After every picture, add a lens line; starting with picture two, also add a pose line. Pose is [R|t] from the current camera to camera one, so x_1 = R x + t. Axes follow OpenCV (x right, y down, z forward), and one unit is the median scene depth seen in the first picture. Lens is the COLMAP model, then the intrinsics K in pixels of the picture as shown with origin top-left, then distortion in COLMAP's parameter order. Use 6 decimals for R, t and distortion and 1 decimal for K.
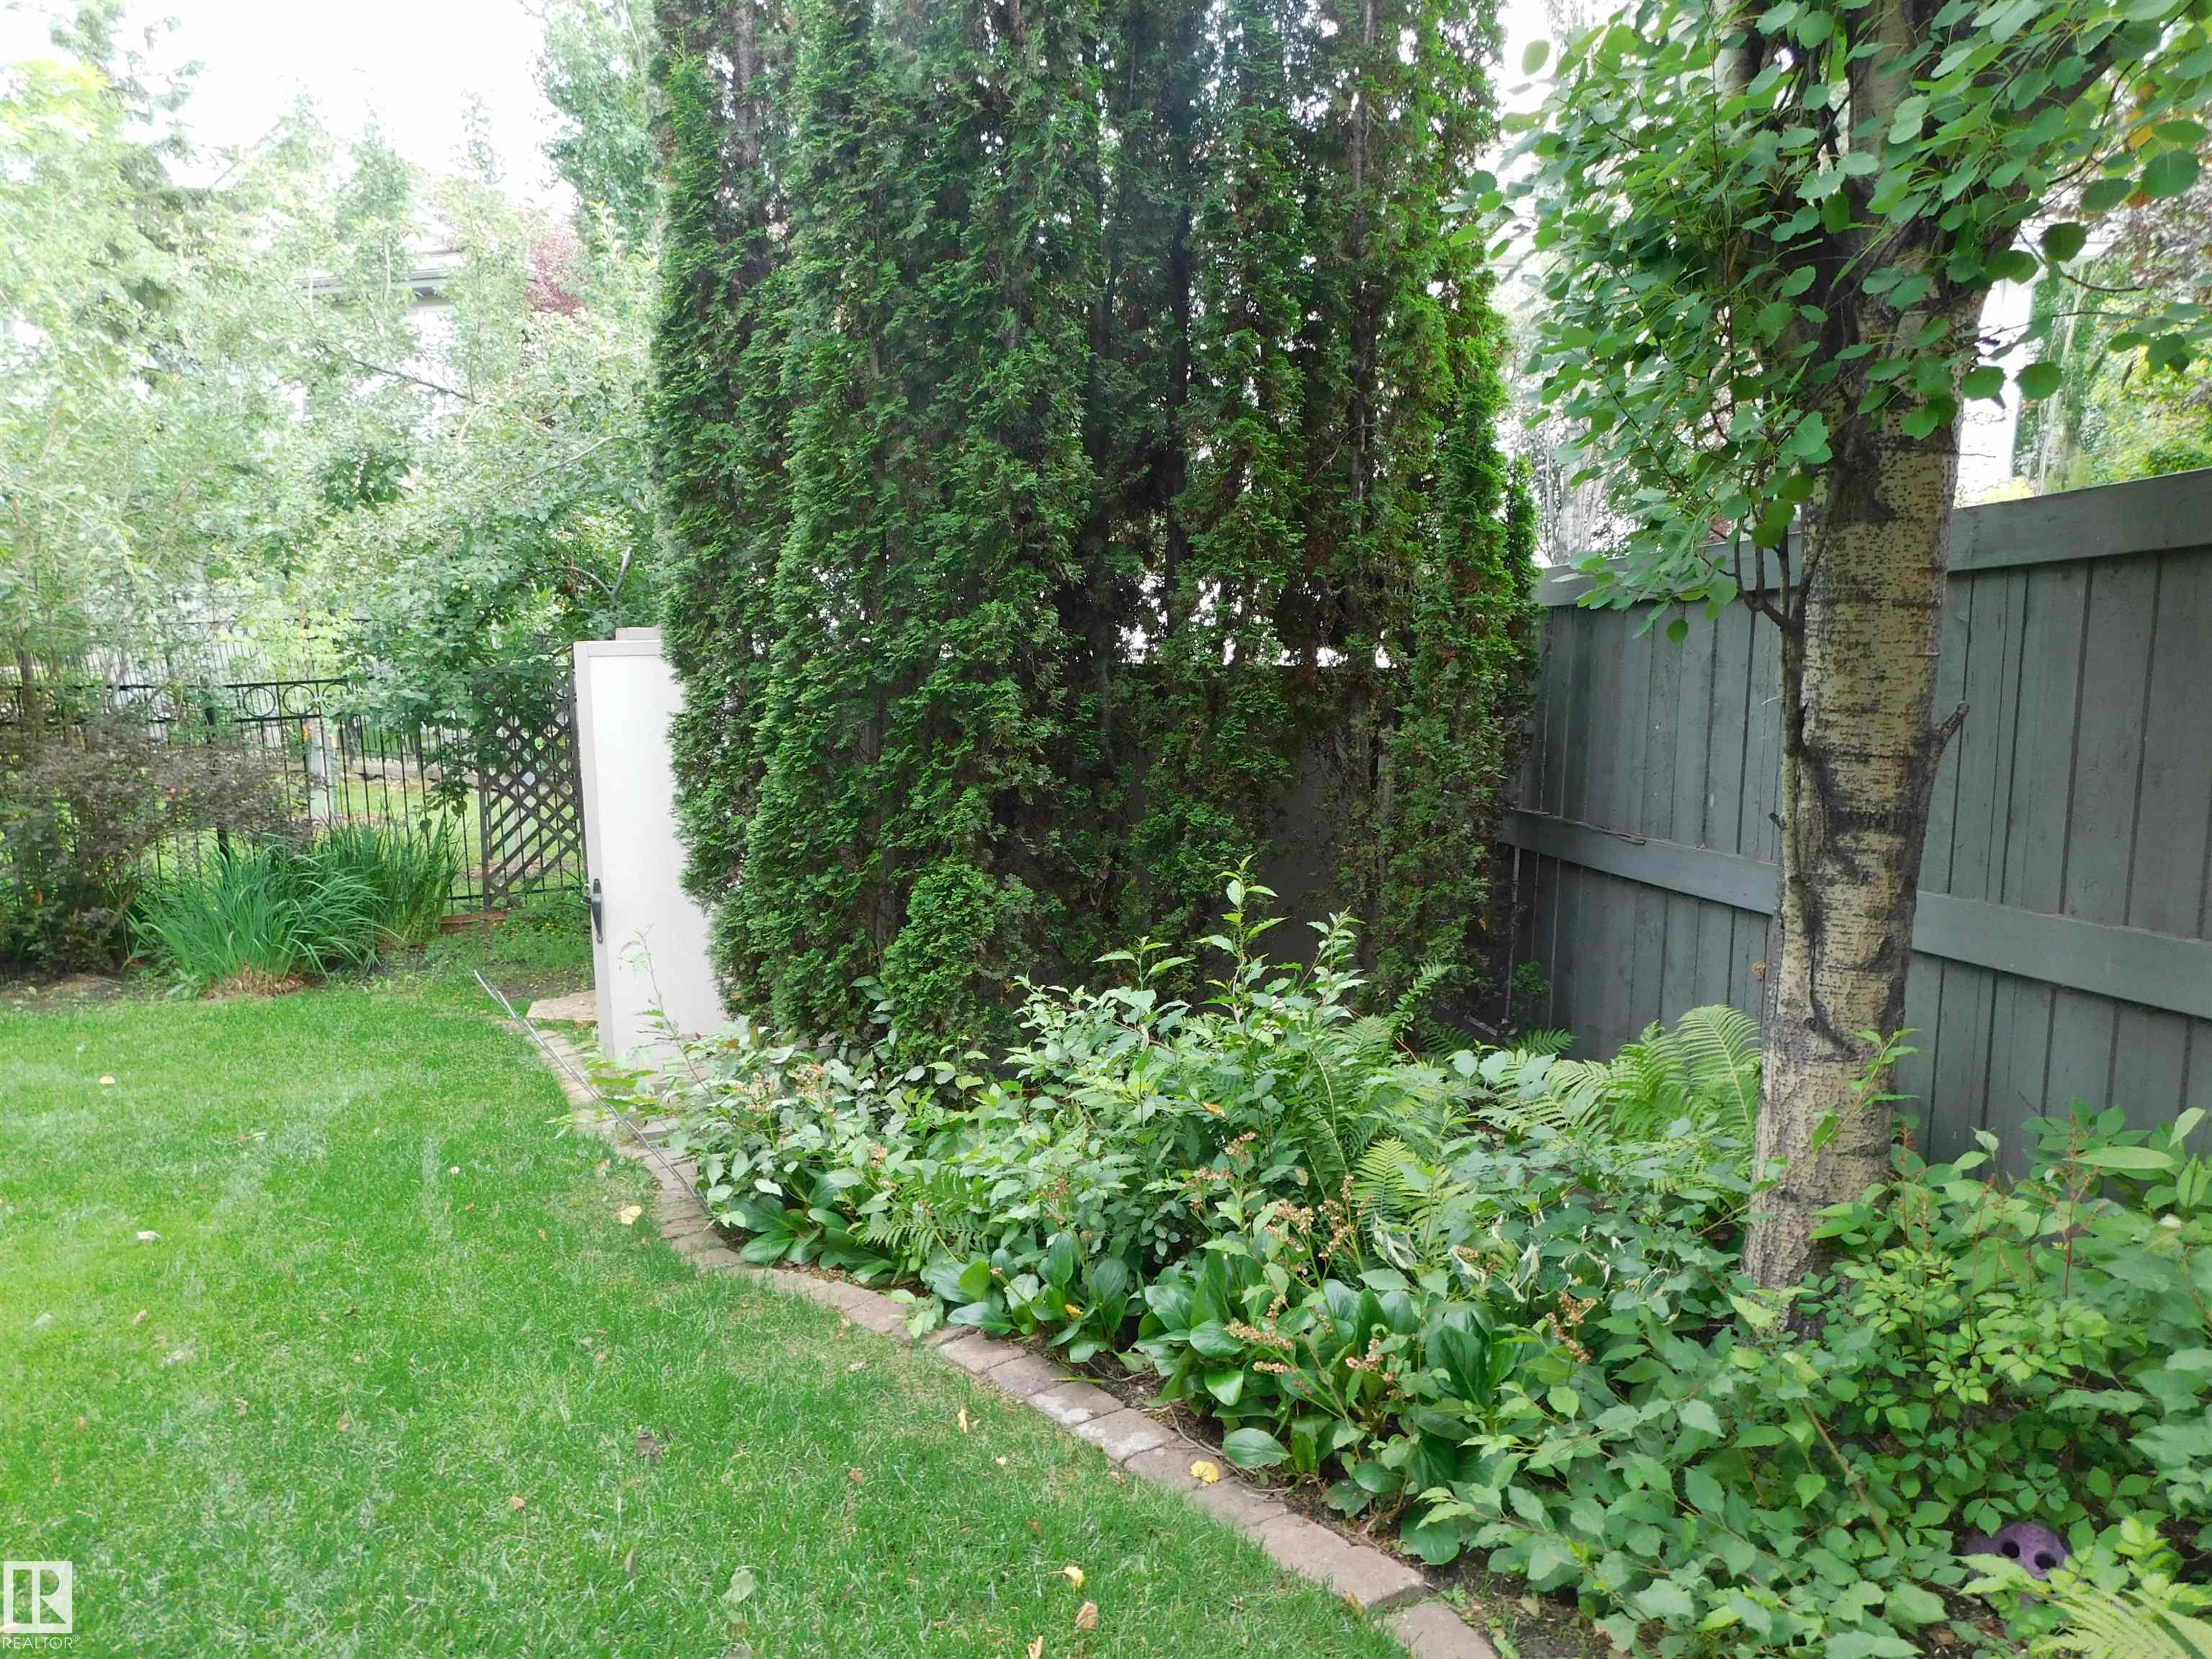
lens RADIAL K [[1486.8, 0, 1116.6], [0, 1486.8, 820.6], [0, 0, 1]] dist [-0.057235, 0.060888]
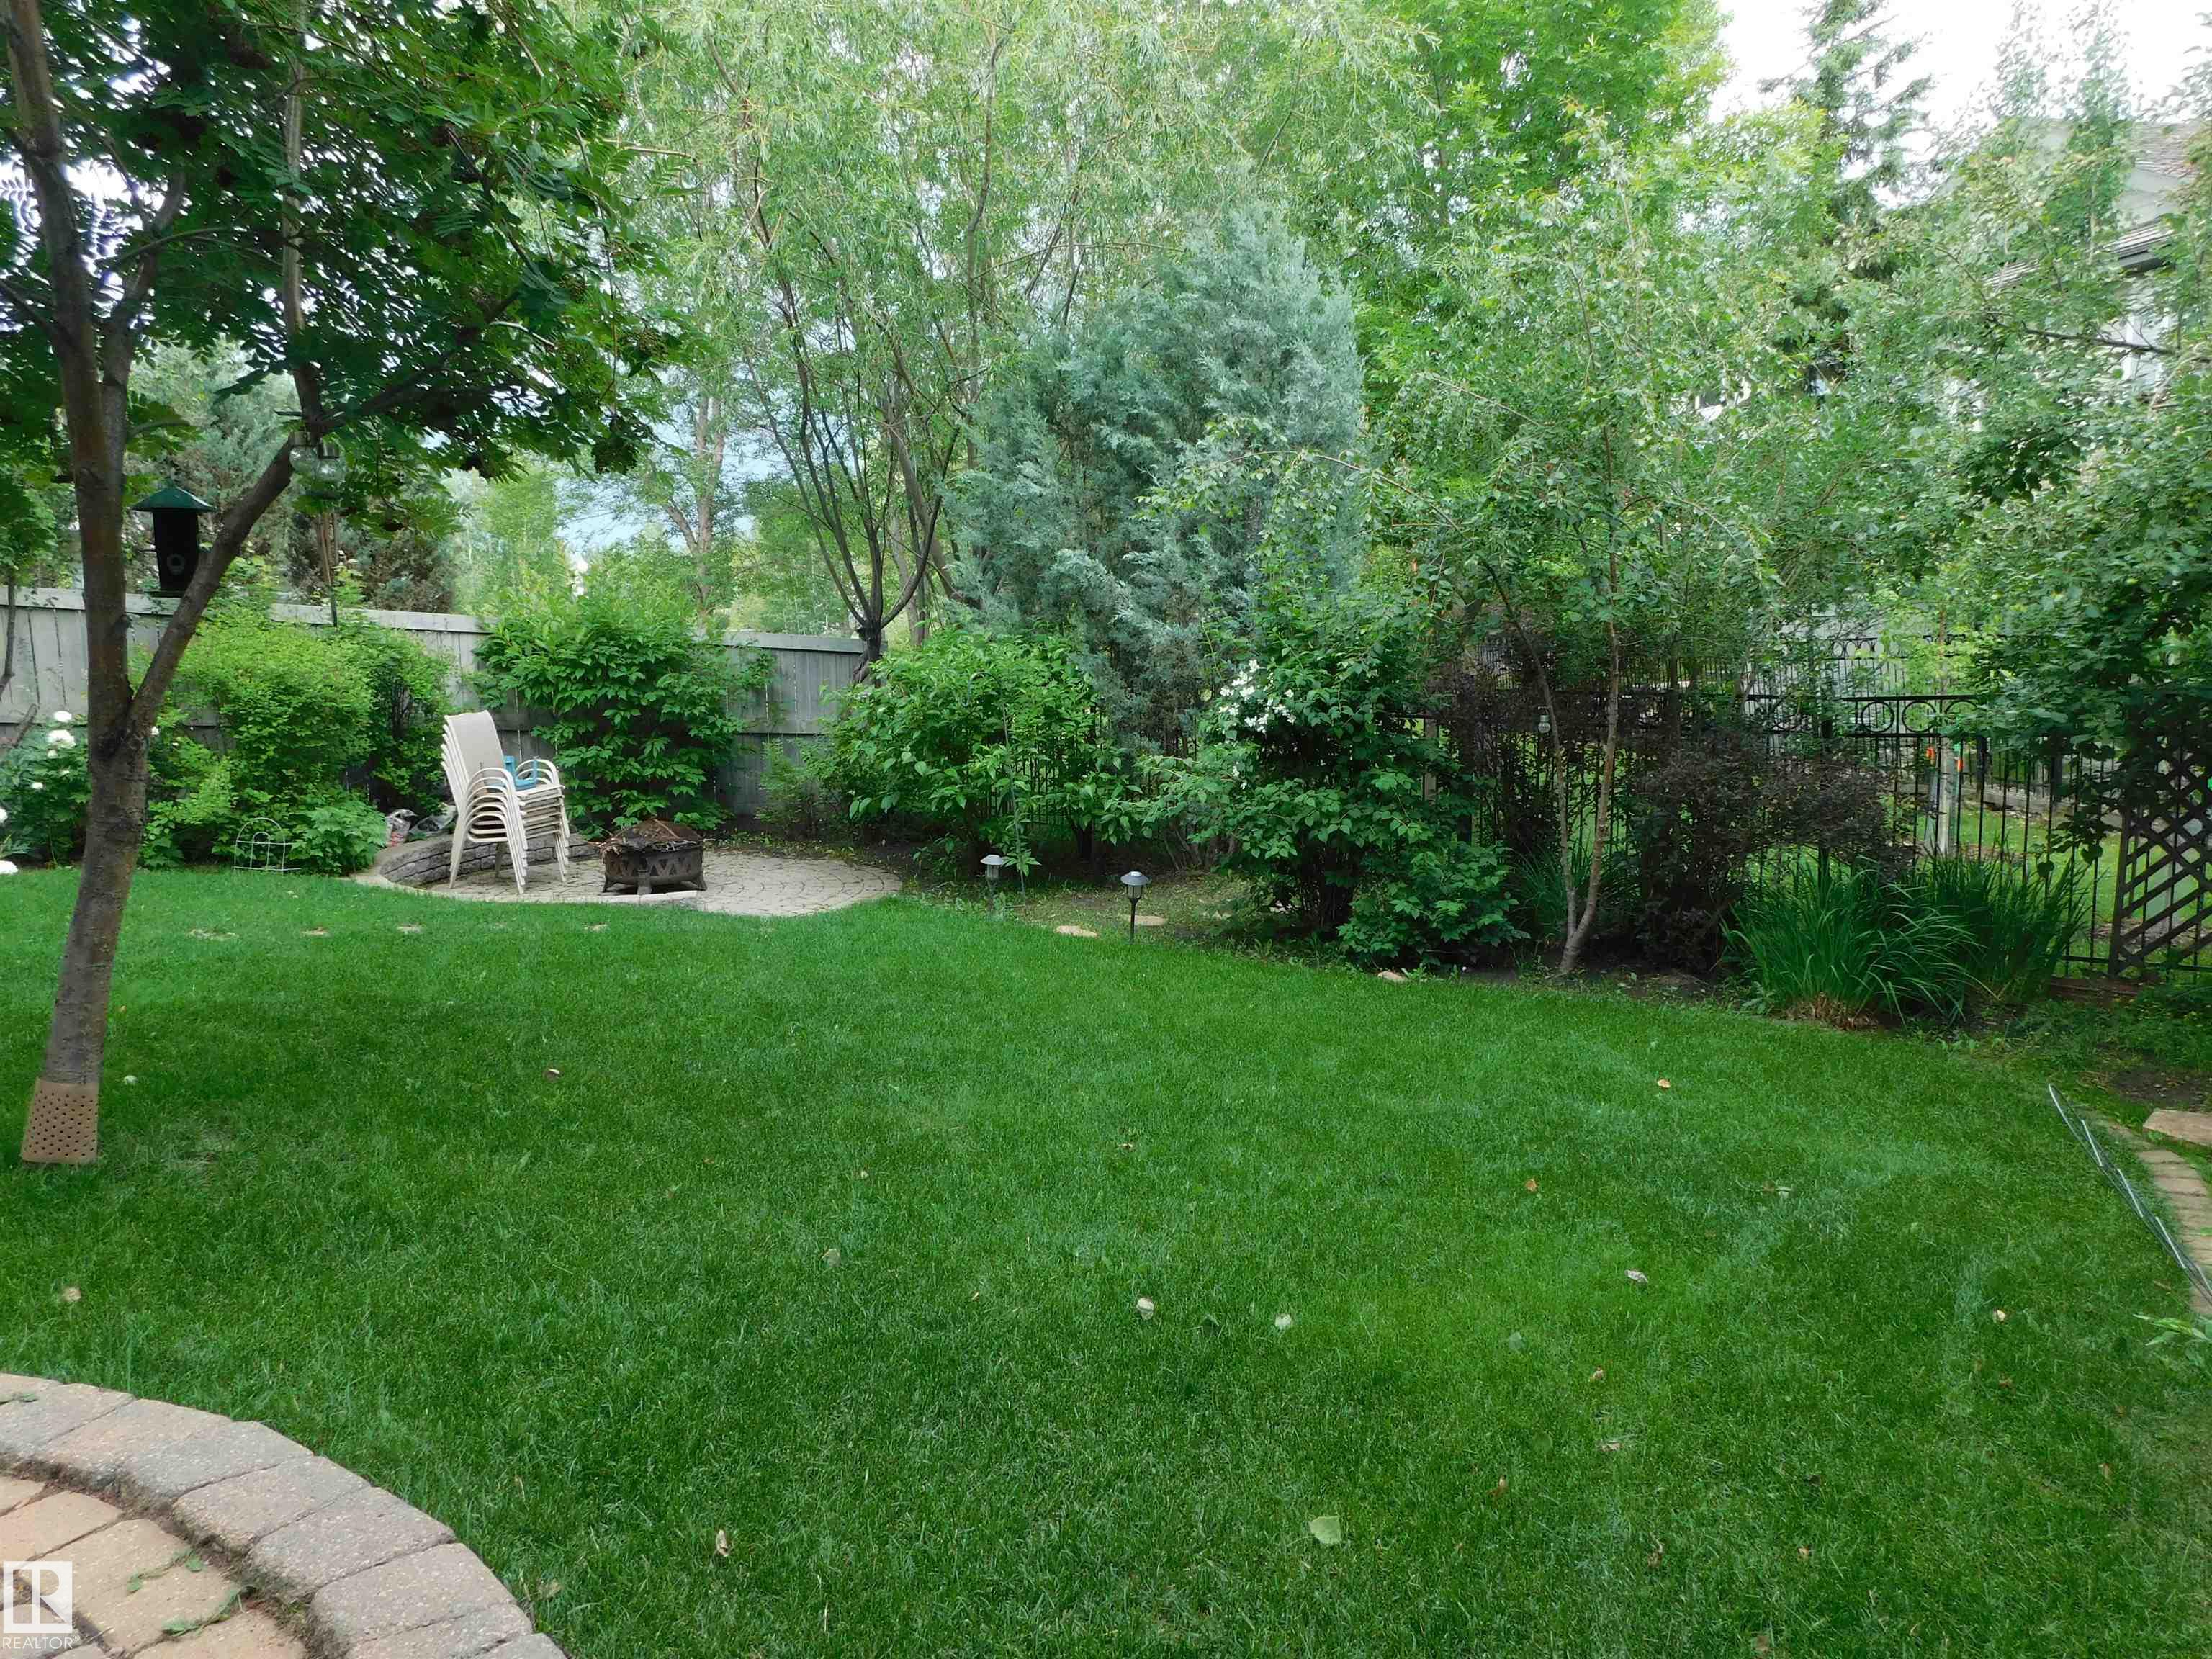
lens RADIAL K [[1486.8, 0, 1116.6], [0, 1486.8, 820.6], [0, 0, 1]] dist [-0.057235, 0.060888]
pose [[0.522131, 0.097440, -0.847281, -0.032157], [-0.110980, 0.992768, 0.045781, -0.003668], [0.845614, 0.070128, 0.529169, 0.092471]]
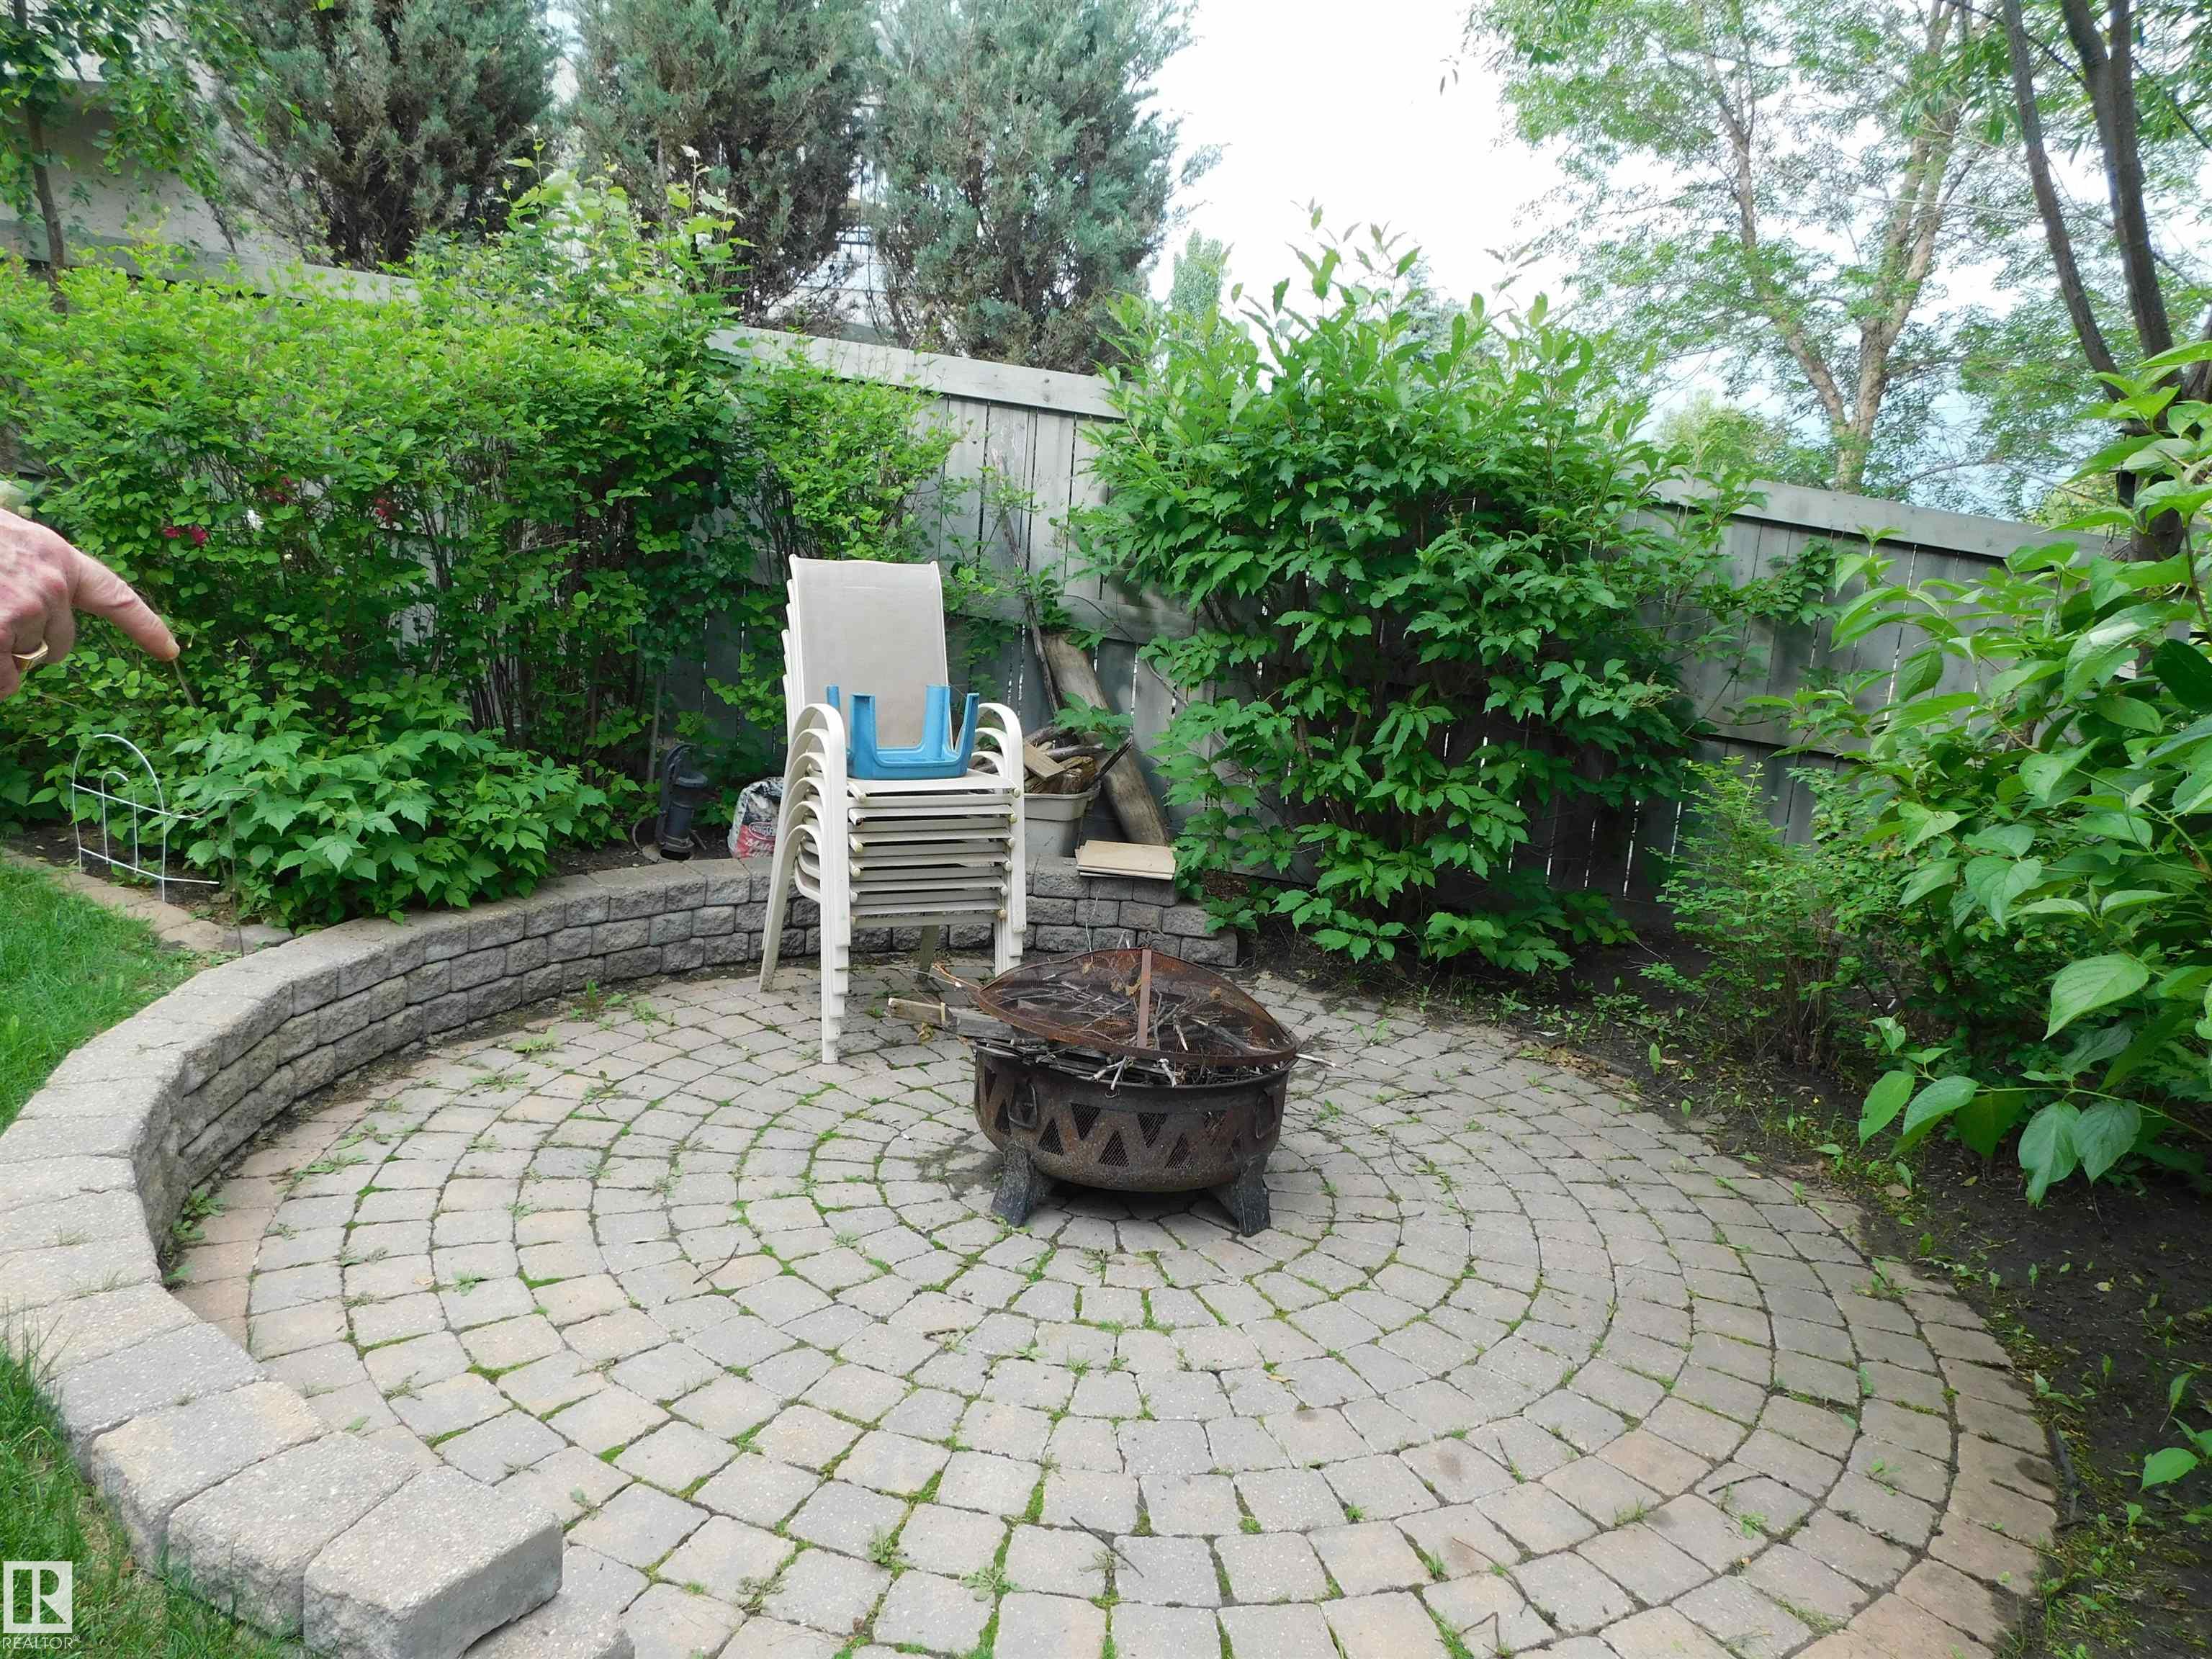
lens RADIAL K [[1486.8, 0, 1116.6], [0, 1486.8, 820.6], [0, 0, 1]] dist [-0.057235, 0.060888]
pose [[-0.231571, 0.132072, -0.963811, -0.223446], [-0.230520, 0.955075, 0.186261, -0.003509], [0.945111, 0.265310, -0.190722, 0.174019]]
